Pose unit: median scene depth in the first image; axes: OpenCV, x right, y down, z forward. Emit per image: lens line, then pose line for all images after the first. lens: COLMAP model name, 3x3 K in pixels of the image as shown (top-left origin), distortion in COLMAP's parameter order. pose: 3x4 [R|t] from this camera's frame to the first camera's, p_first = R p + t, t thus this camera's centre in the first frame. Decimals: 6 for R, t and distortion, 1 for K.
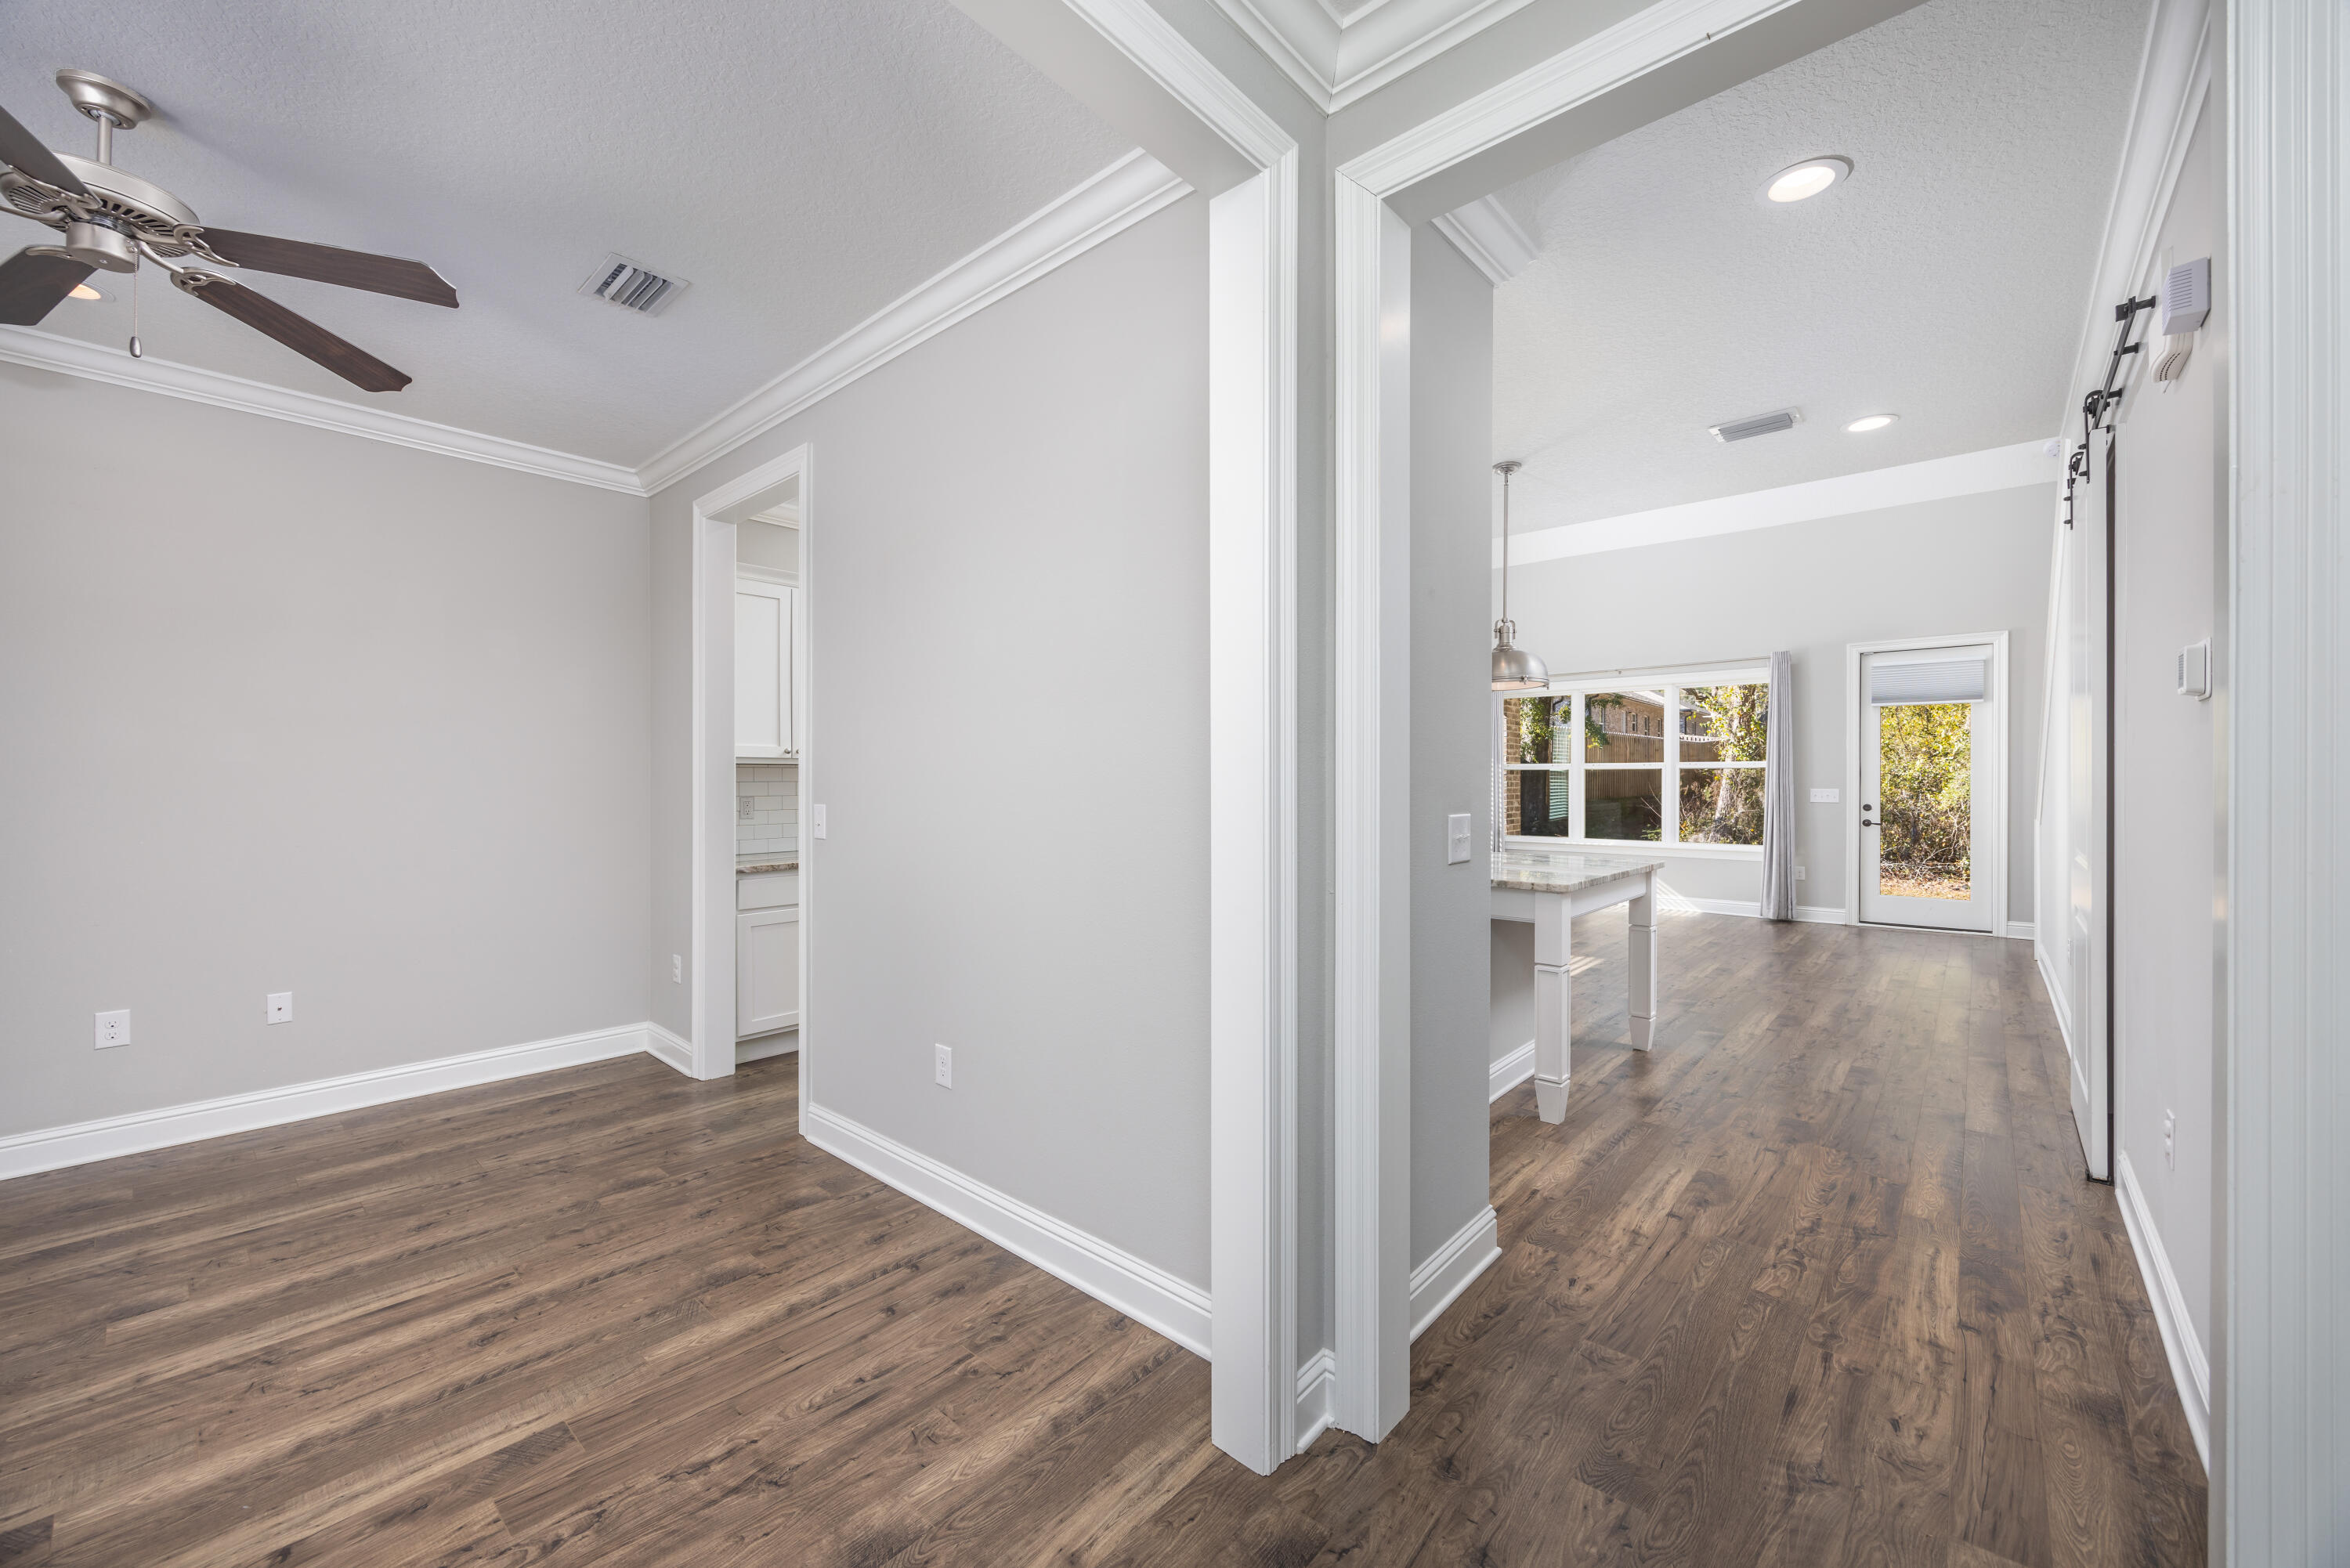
lens RADIAL K [[911.4, 0, 1185.4], [0, 911.4, 791.3], [0, 0, 1]] dist [0.003132, -0.000072]
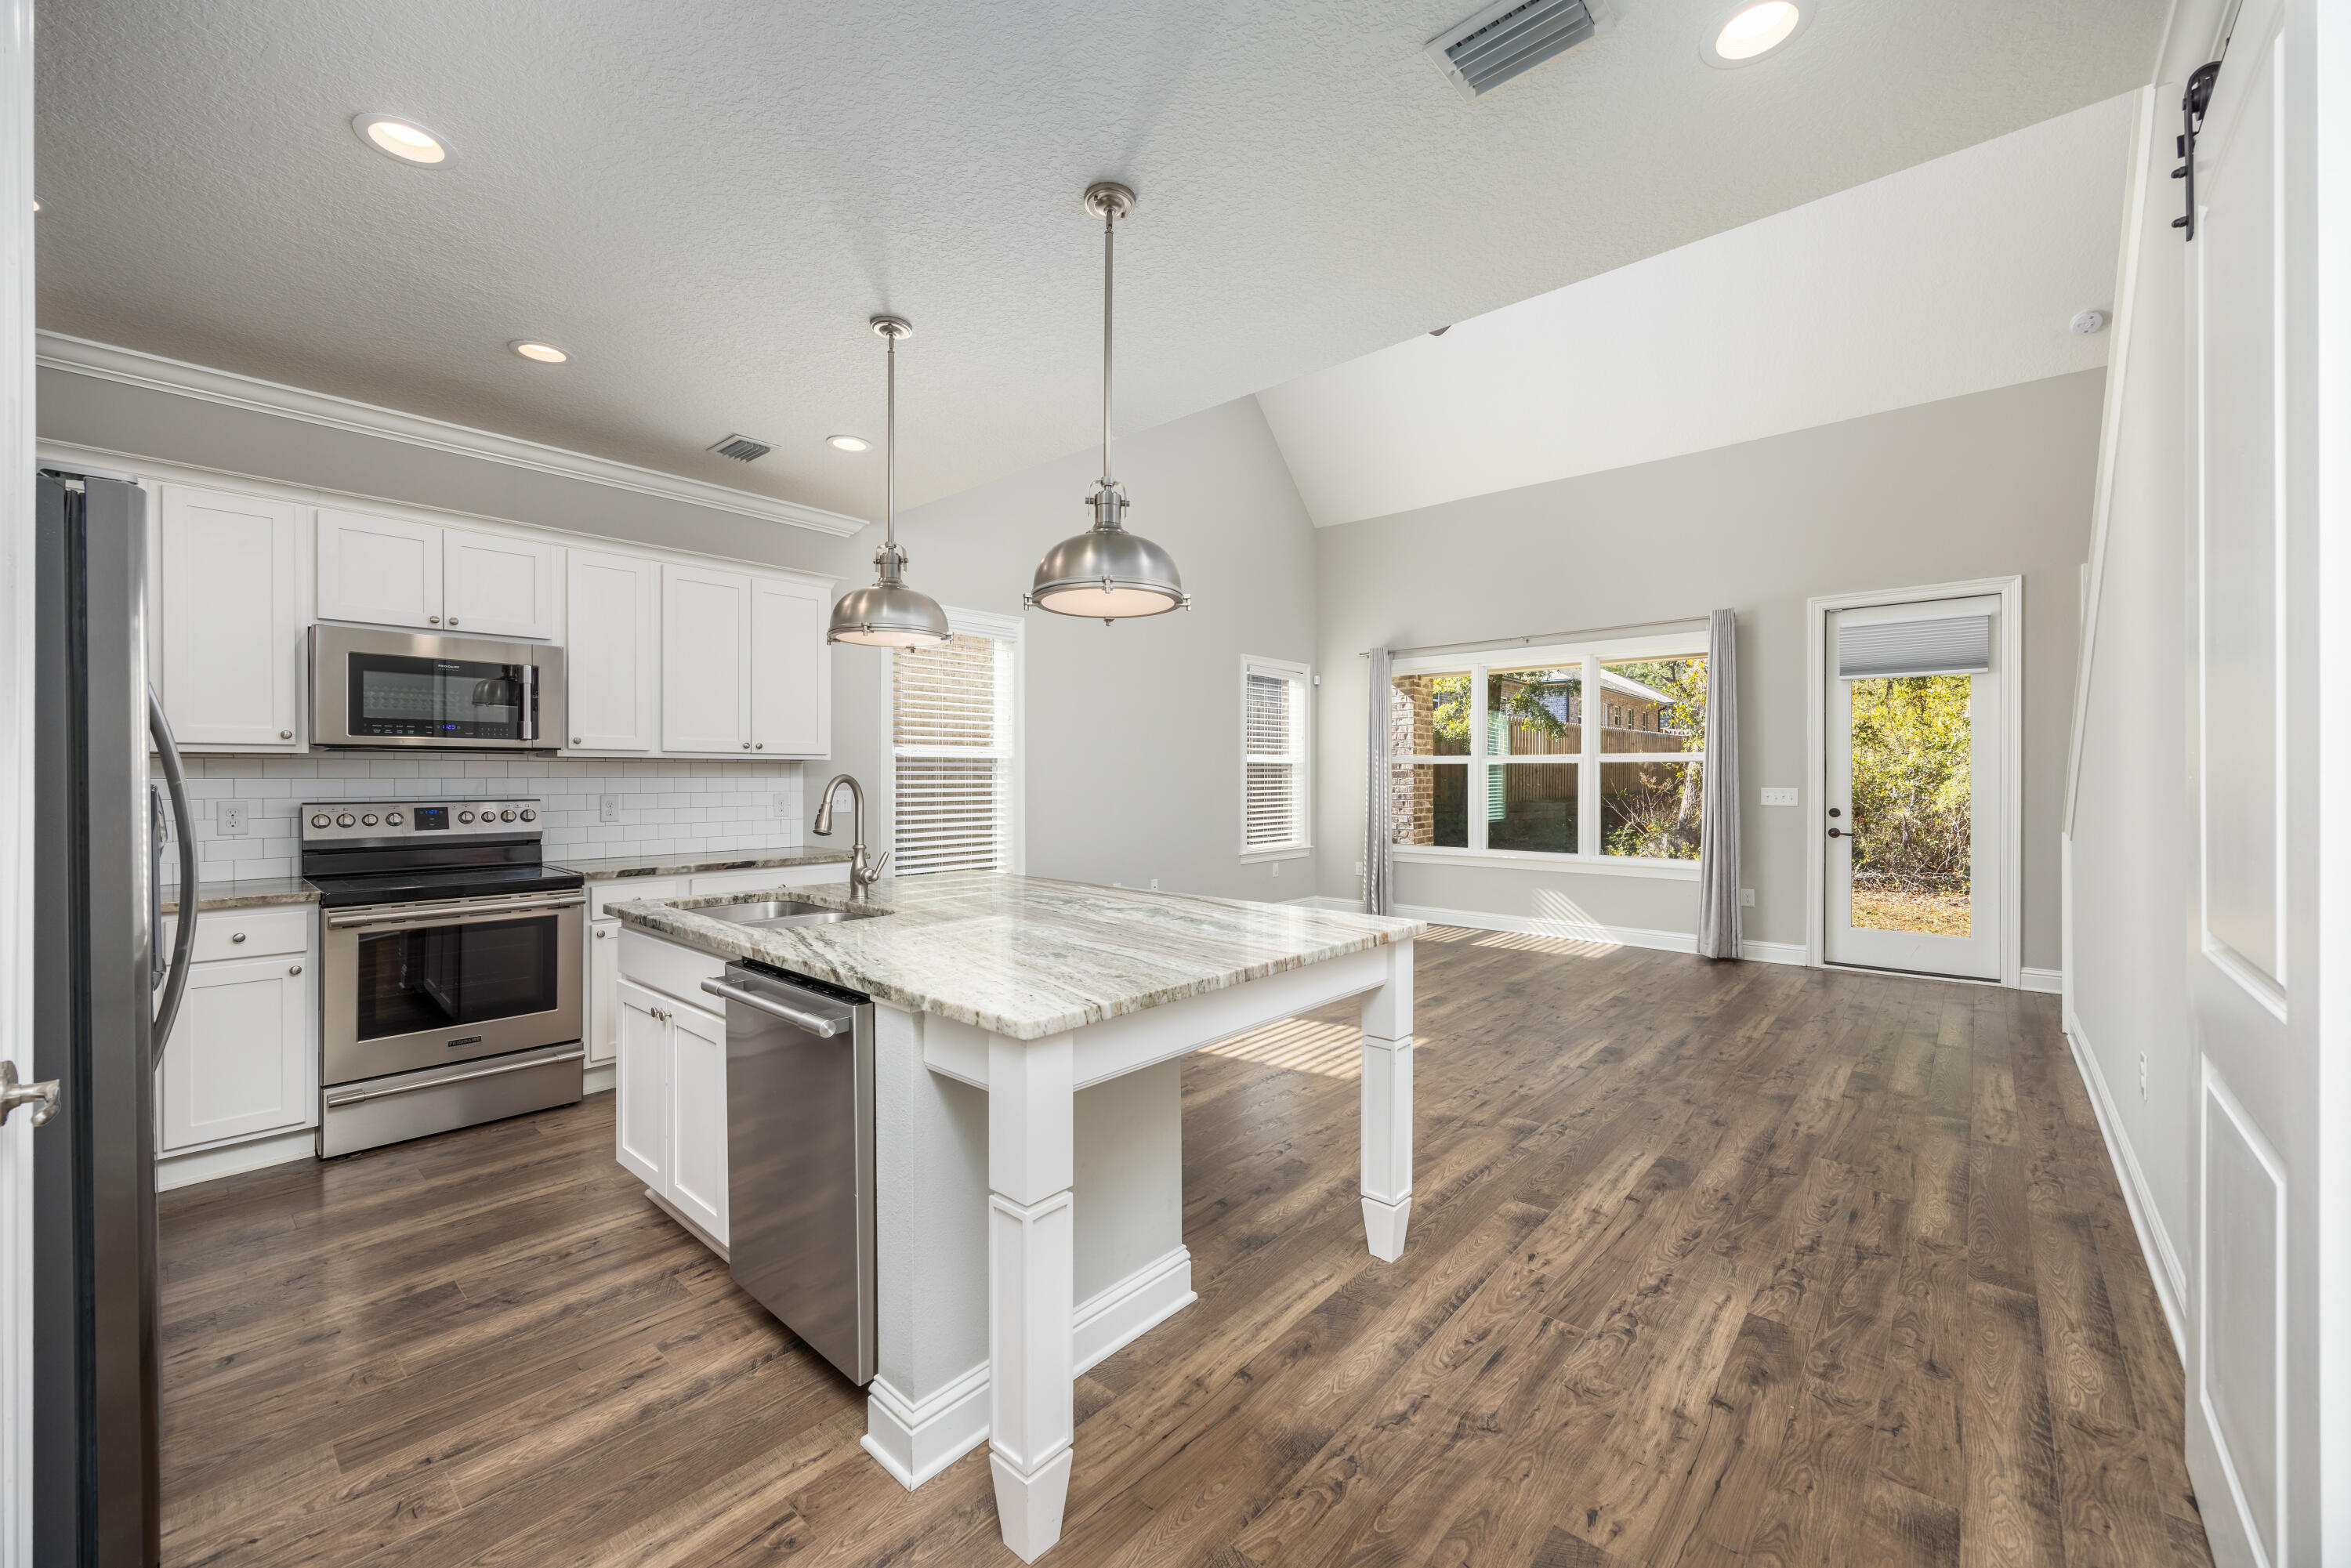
lens RADIAL K [[911.8, 0, 1181.6], [0, 911.8, 774.0], [0, 0, 1]] dist [0.003132, -0.000072]
pose [[0.999993, -0.000357, -0.003663, 0.141525], [0.000303, 0.999893, -0.014653, -0.002028], [0.003668, 0.014652, 0.999886, 0.162550]]
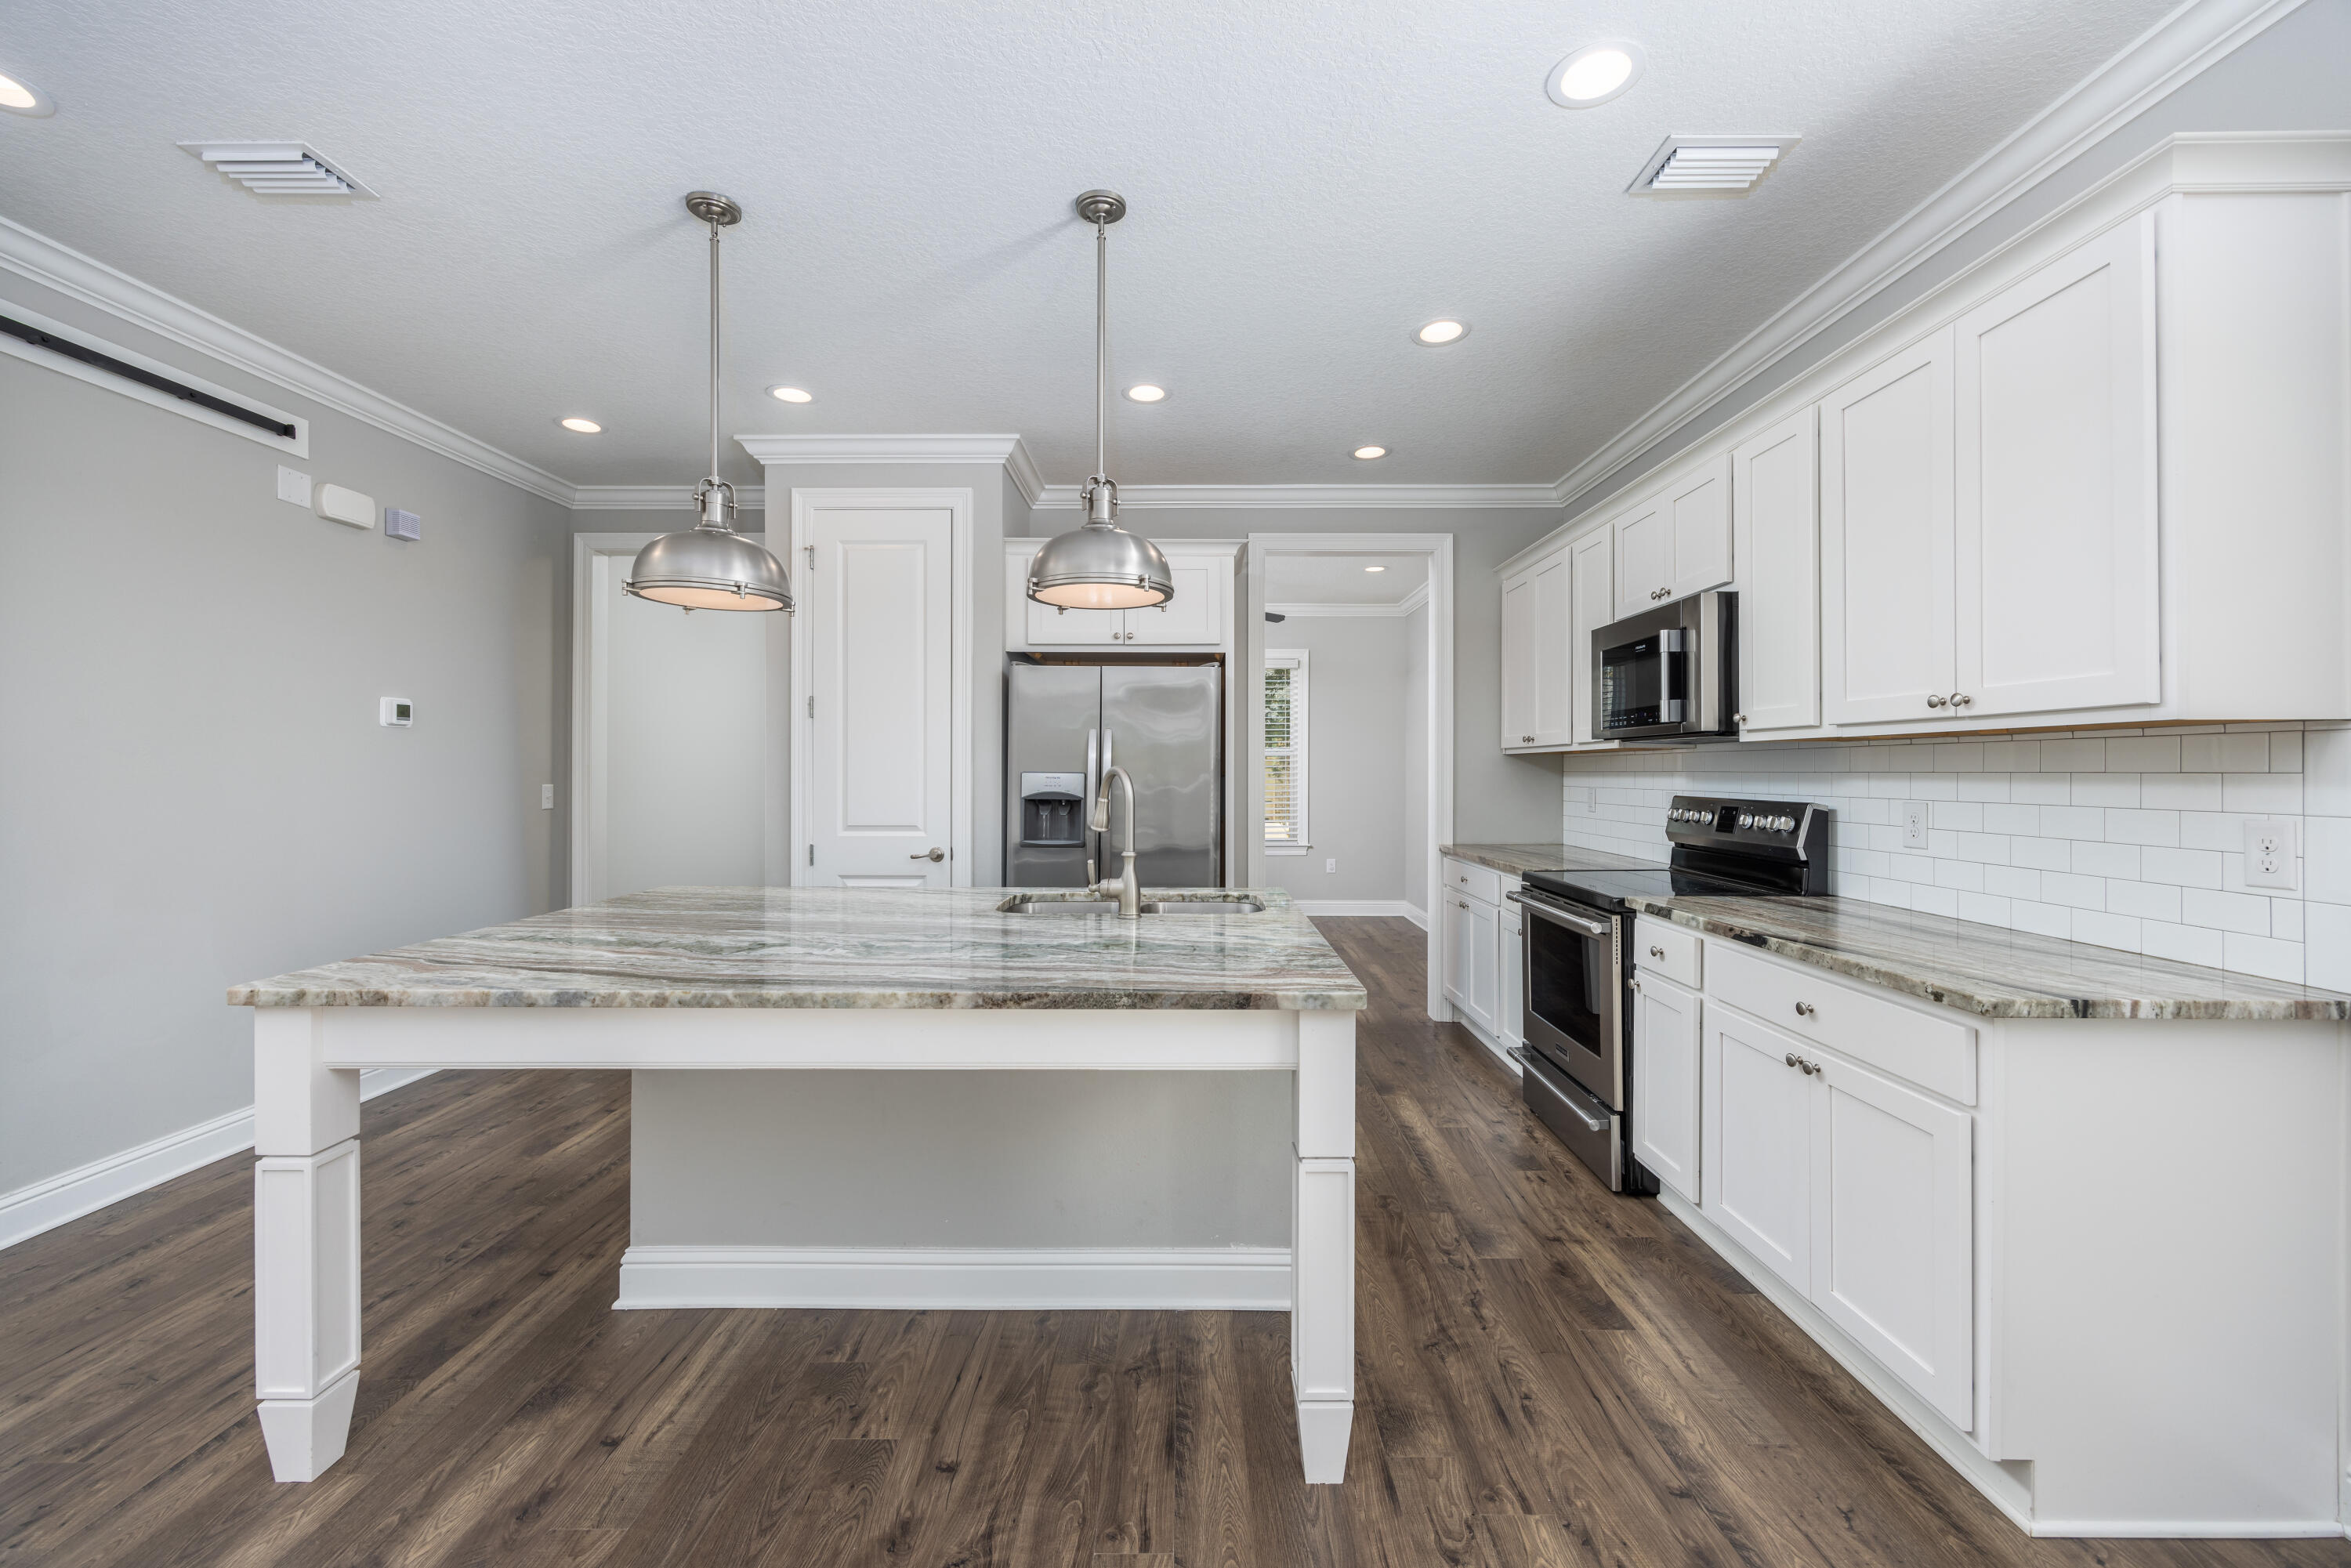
lens RADIAL K [[911.8, 0, 1168.2], [0, 911.8, 766.1], [0, 0, 1]] dist [0.003132, -0.000072]
pose [[-0.758154, -0.002250, -0.652071, 0.180001], [-0.007686, 0.999955, 0.005485, -0.007032], [0.652030, 0.009170, -0.758138, 0.572719]]
